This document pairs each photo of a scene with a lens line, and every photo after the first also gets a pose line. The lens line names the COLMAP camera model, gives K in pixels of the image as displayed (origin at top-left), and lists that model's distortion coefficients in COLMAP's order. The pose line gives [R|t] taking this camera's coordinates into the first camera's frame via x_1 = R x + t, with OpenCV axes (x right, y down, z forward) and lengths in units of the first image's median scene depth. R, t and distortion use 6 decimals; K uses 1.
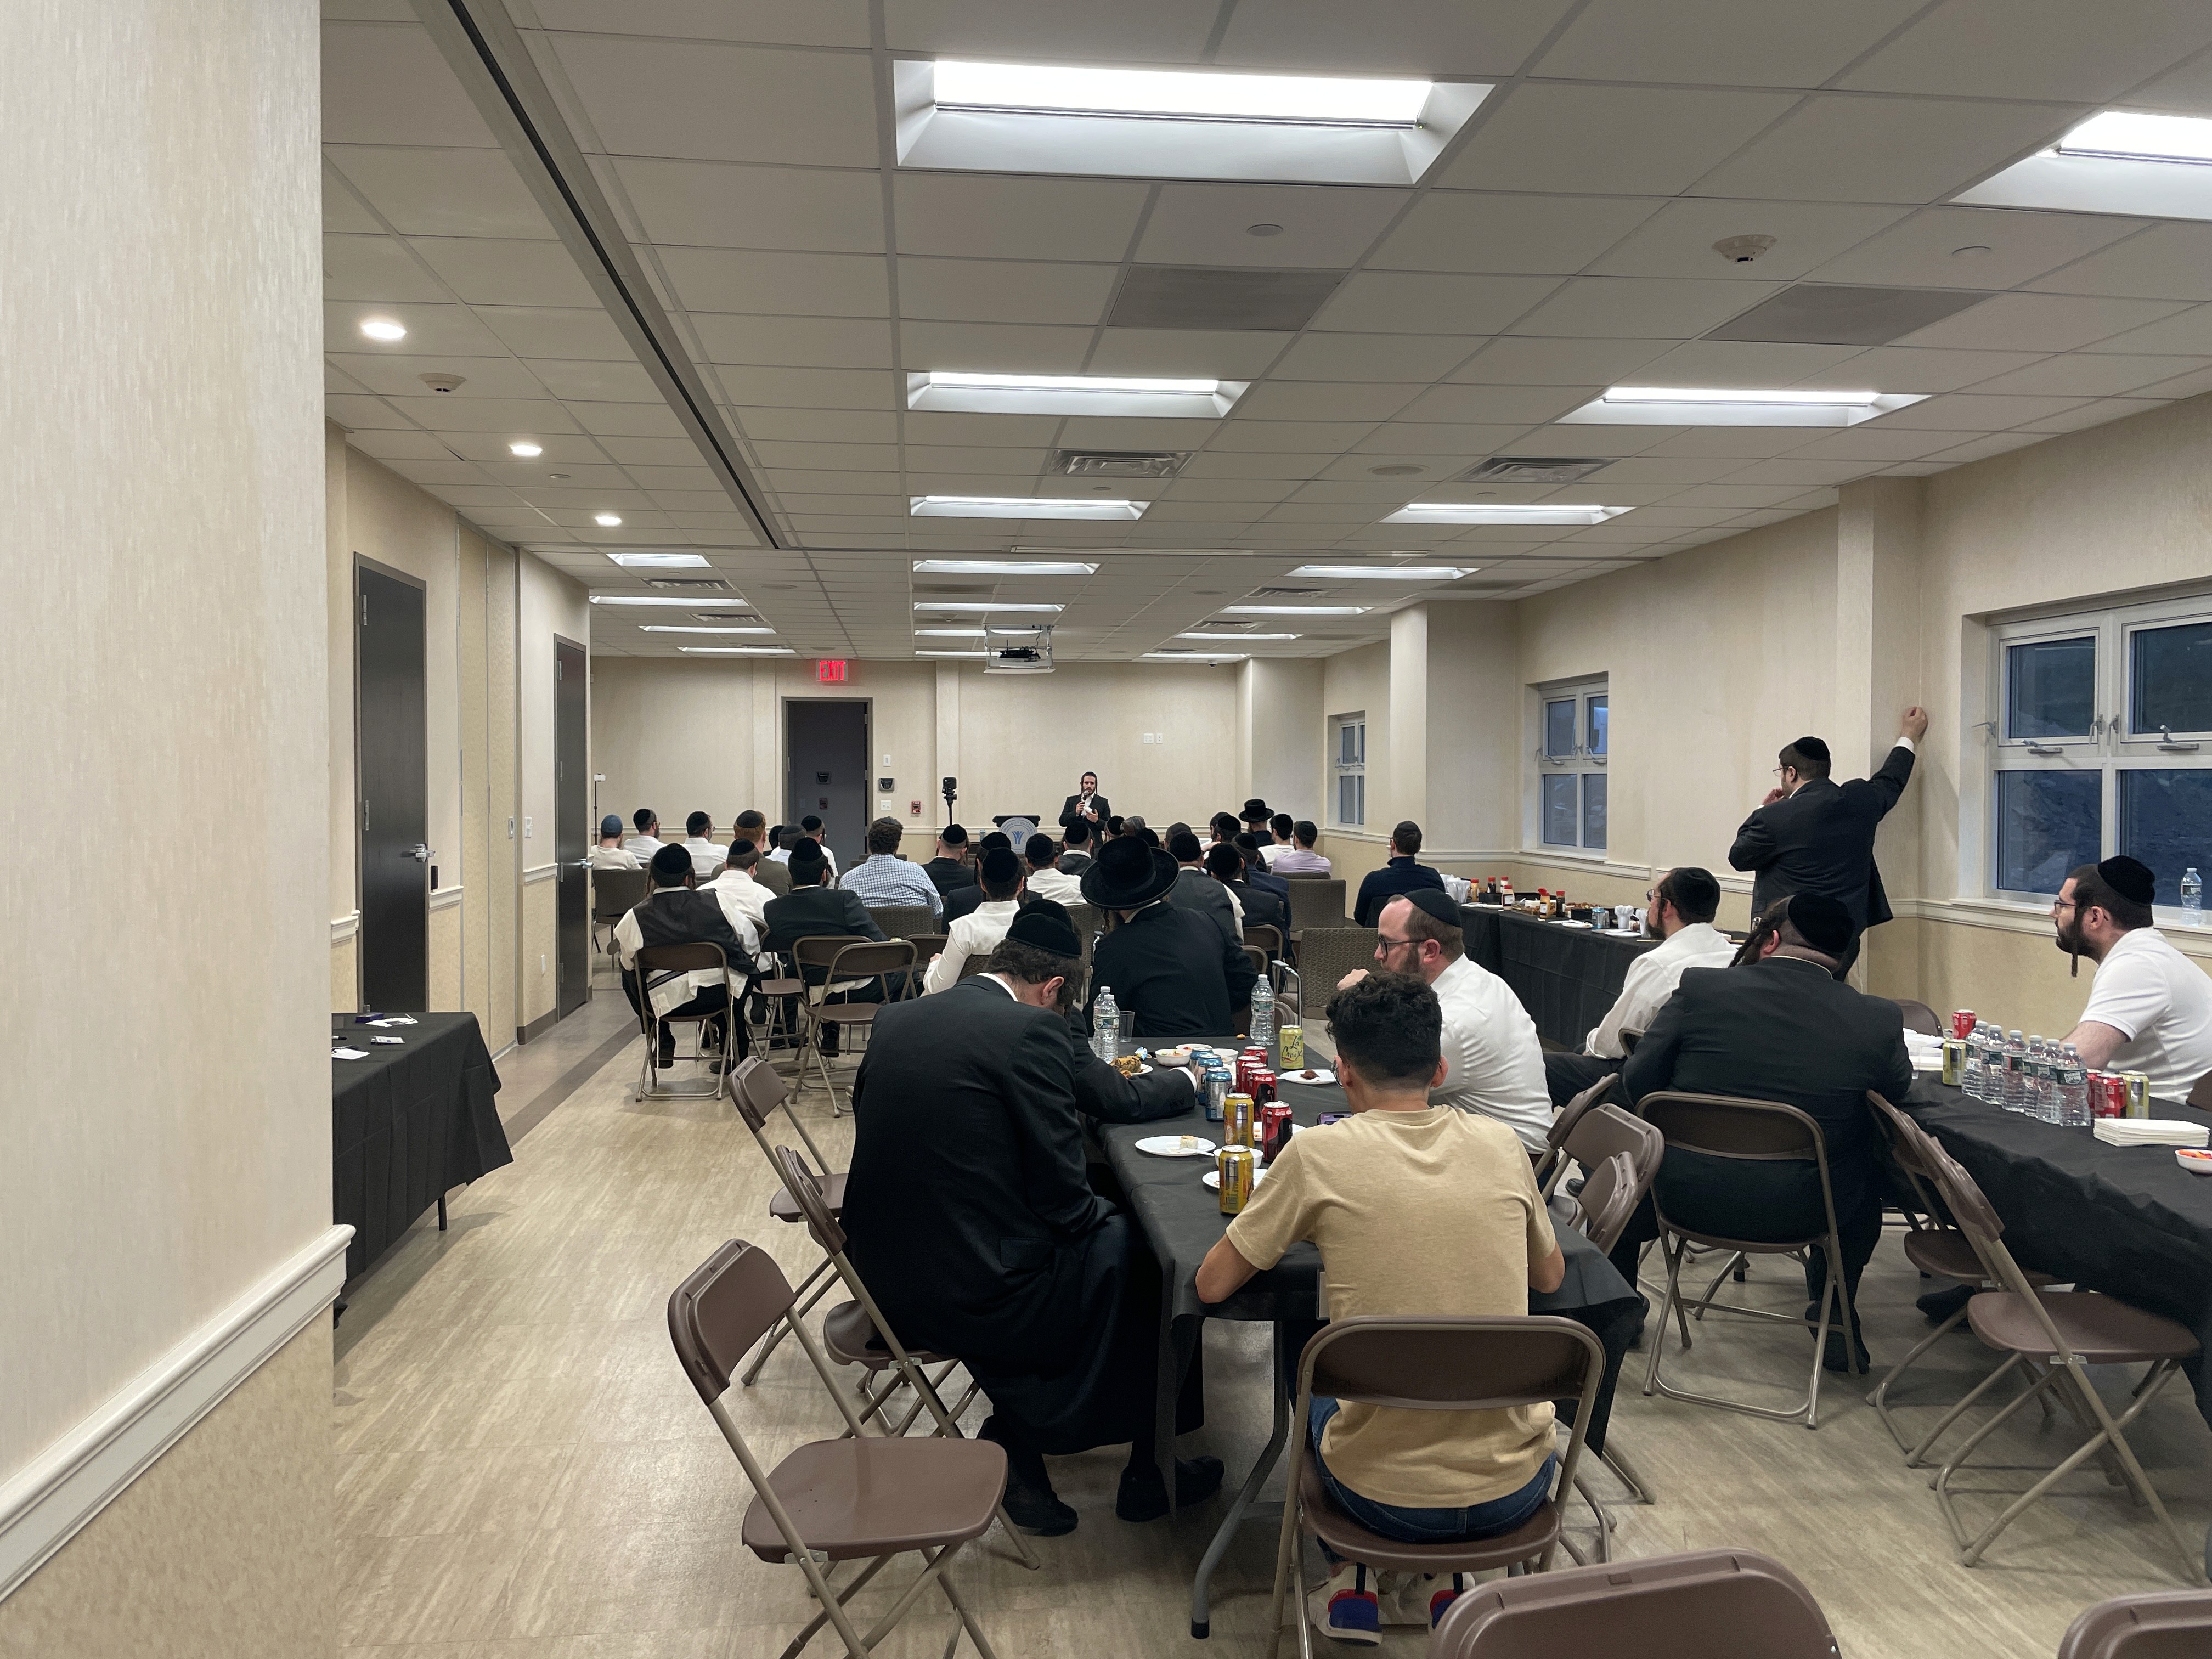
lens RADIAL K [[1618.4, 0, 1091.8], [0, 1618.4, 814.6], [0, 0, 1]] dist [0.102509, -0.141454]
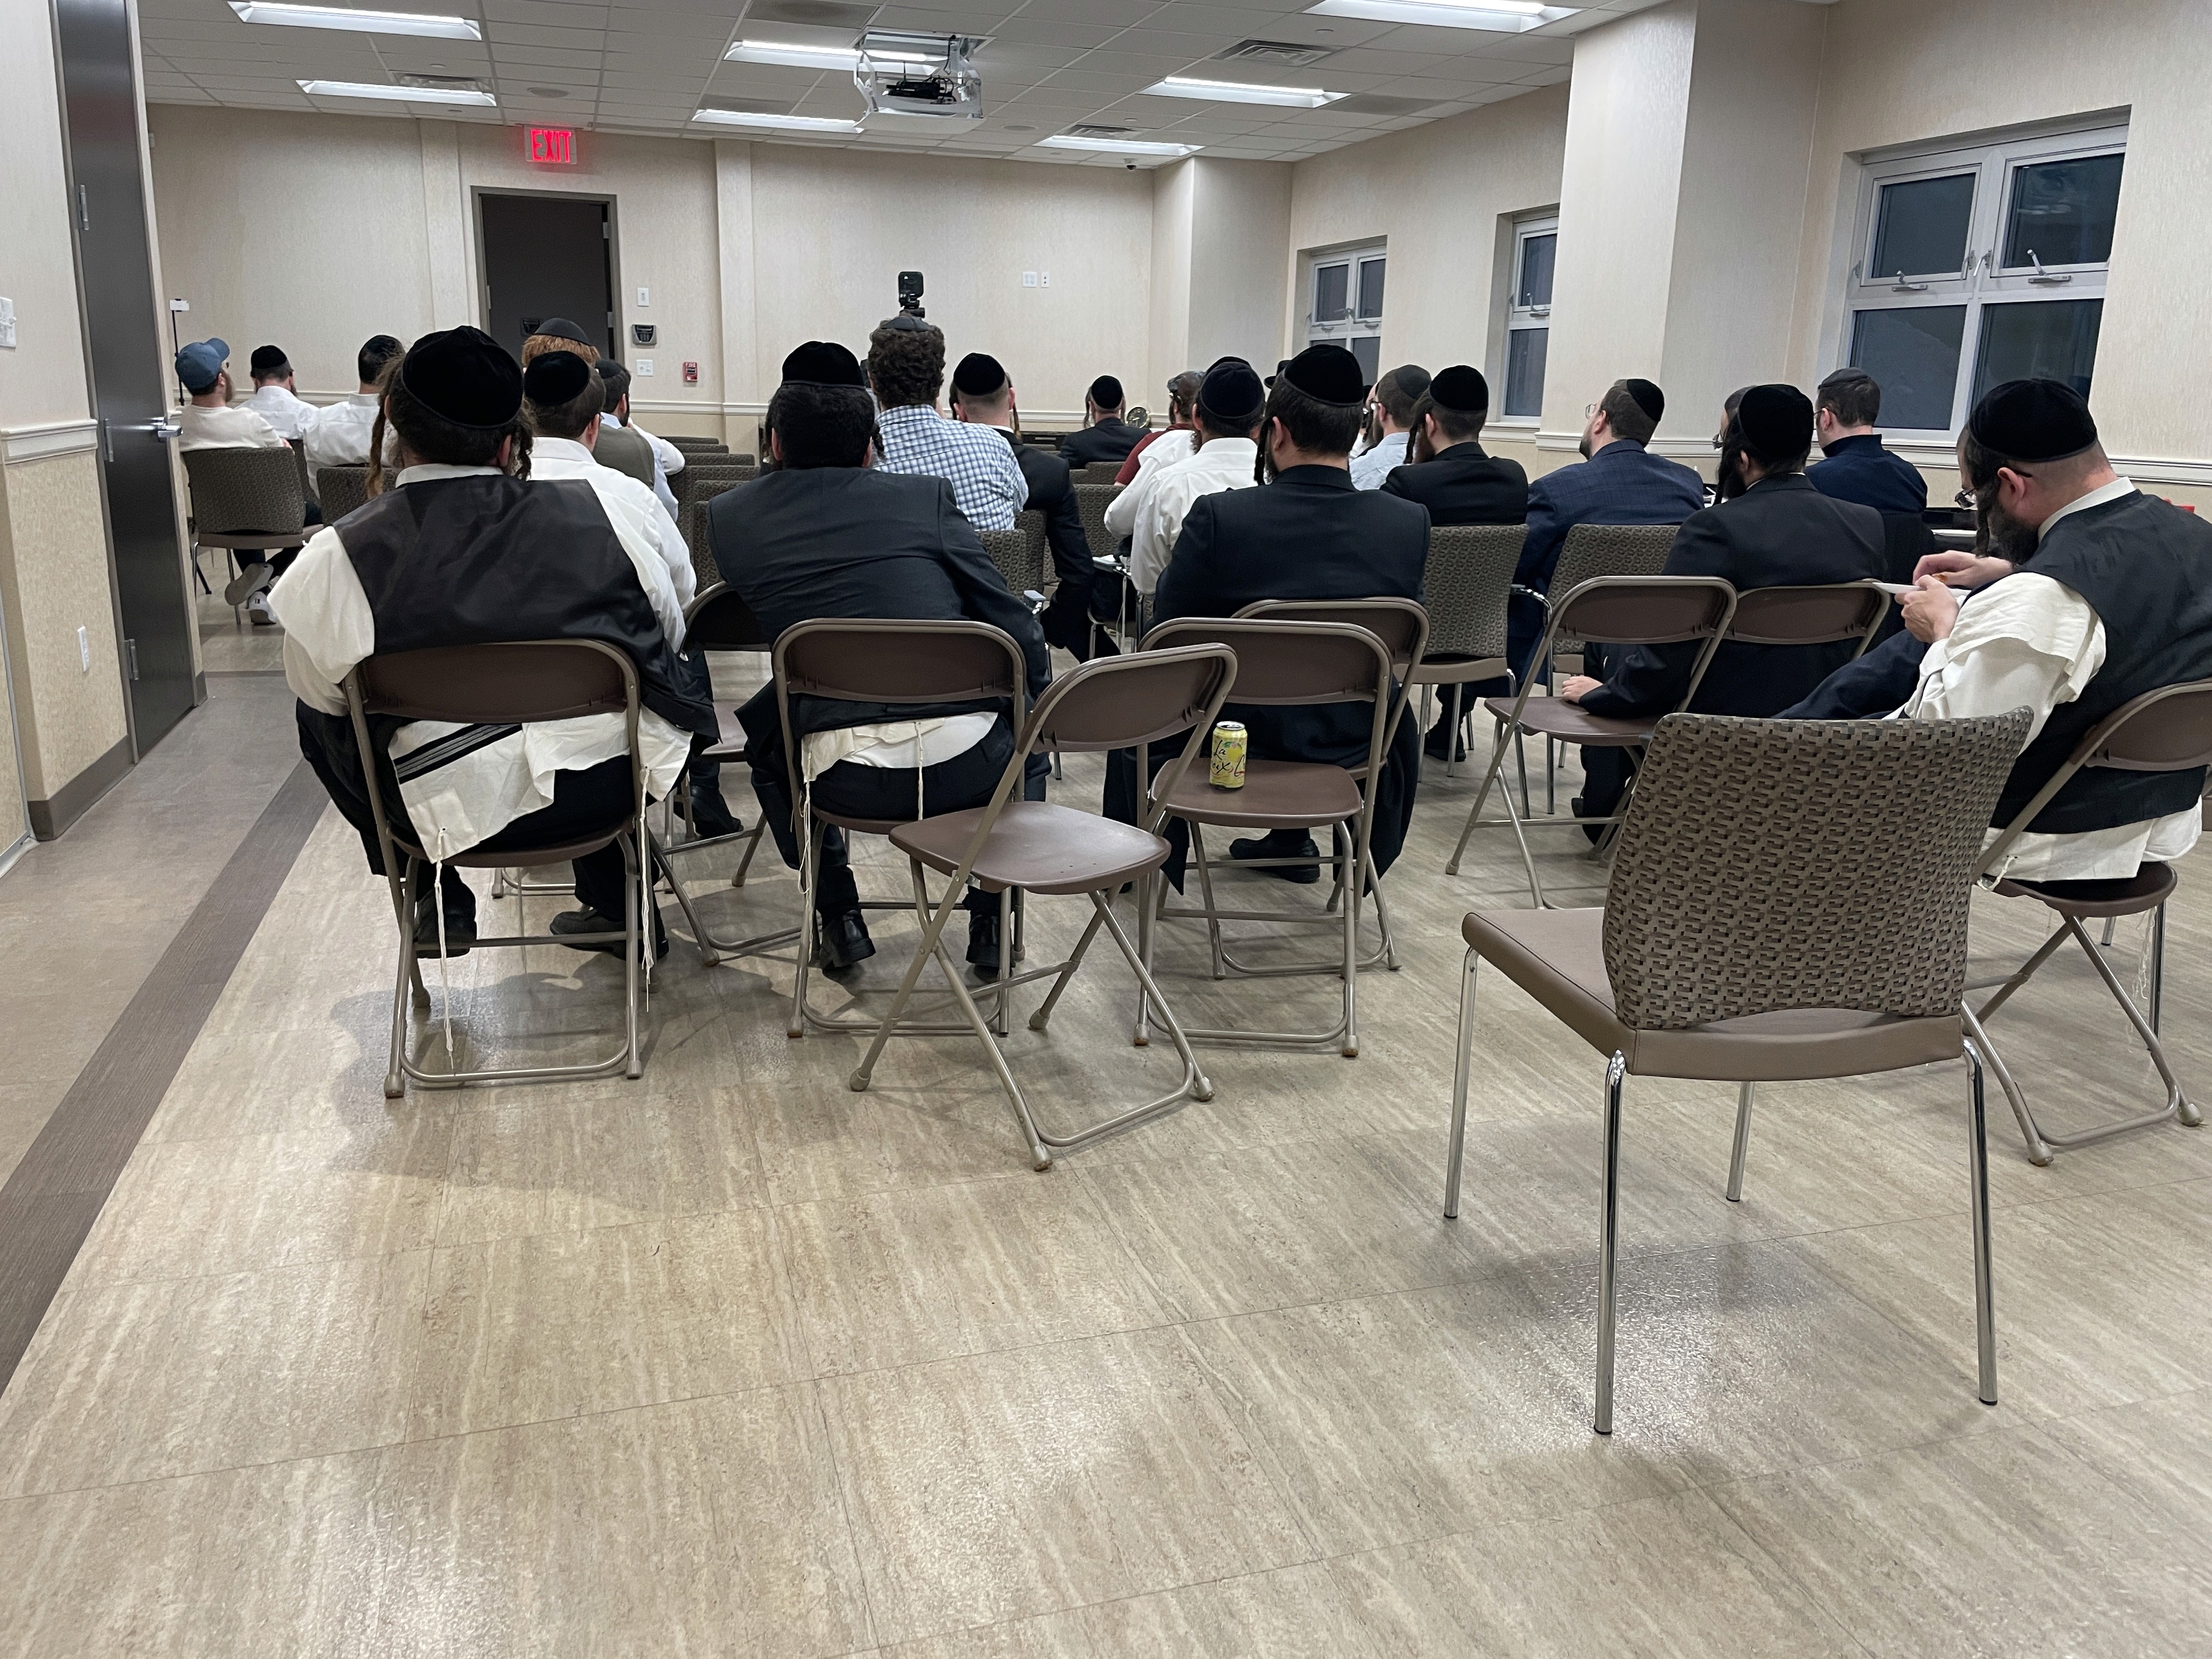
lens RADIAL K [[1572.6, 0, 1021.4], [0, 1572.6, 799.9], [0, 0, 1]] dist [0.001020, -0.000118]
pose [[0.982975, -0.021849, 0.182434, -0.127238], [-0.020478, 0.973690, 0.226953, 0.022888], [-0.182593, -0.226825, 0.956666, 0.415296]]
